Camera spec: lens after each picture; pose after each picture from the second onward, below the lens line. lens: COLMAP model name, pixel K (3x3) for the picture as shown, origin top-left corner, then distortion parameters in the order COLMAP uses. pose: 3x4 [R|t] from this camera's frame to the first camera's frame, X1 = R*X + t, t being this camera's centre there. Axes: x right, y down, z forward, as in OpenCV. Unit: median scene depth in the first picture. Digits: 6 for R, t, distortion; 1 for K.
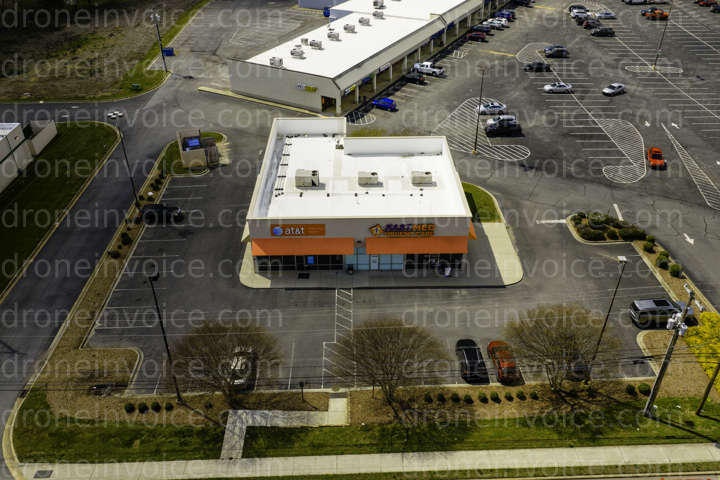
lens RADIAL K [[597.3, 0, 360.0], [0, 597.3, 240.0], [0, 0, 1]] dist [0.012280, -0.018330]
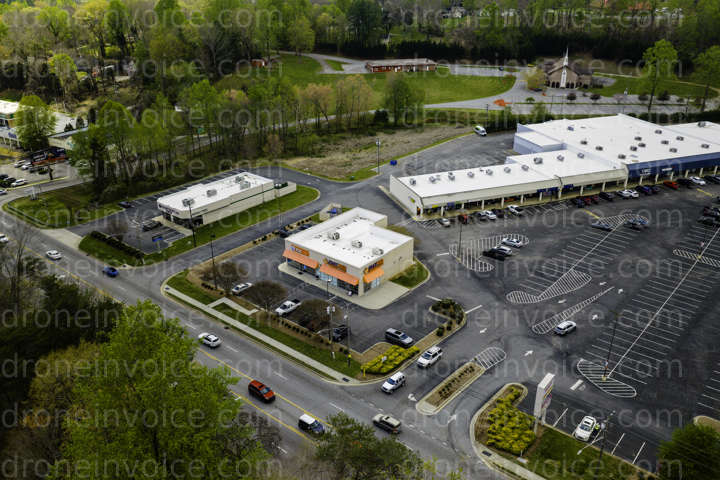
lens RADIAL K [[597.3, 0, 360.0], [0, 597.3, 240.0], [0, 0, 1]] dist [0.012280, -0.018330]
pose [[0.752038, 0.278236, -0.597515, 1.116525], [-0.368702, 0.929015, -0.031451, -0.053038], [0.546350, 0.243958, 0.801241, -0.539667]]
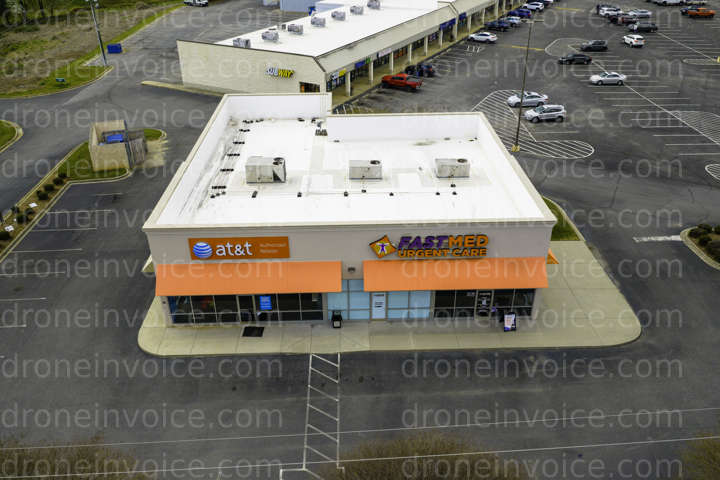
lens RADIAL K [[597.3, 0, 360.0], [0, 597.3, 240.0], [0, 0, 1]] dist [0.012280, -0.018330]
pose [[0.999918, -0.008653, 0.009445, 0.001378], [0.009367, 0.996881, -0.078360, 0.016199], [-0.008737, 0.078442, 0.996880, 0.365005]]
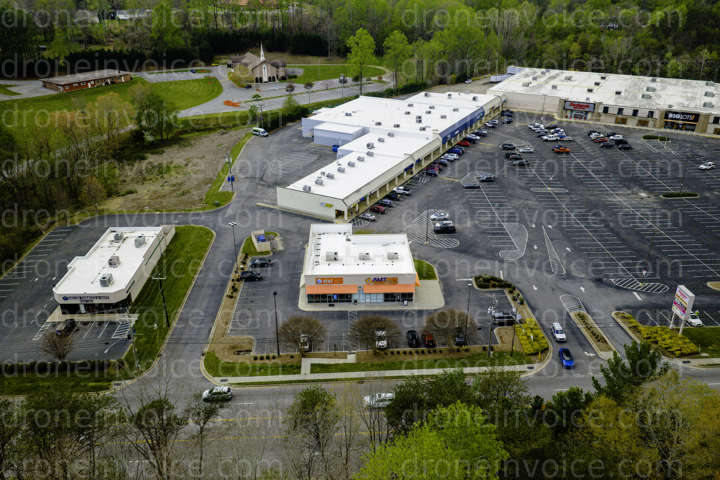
lens RADIAL K [[597.3, 0, 360.0], [0, 597.3, 240.0], [0, 0, 1]] dist [0.012280, -0.018330]
pose [[0.999960, -0.002766, 0.008458, -0.014610], [0.004058, 0.987631, -0.156742, 0.131054], [-0.007920, 0.156770, 0.987603, -0.802724]]
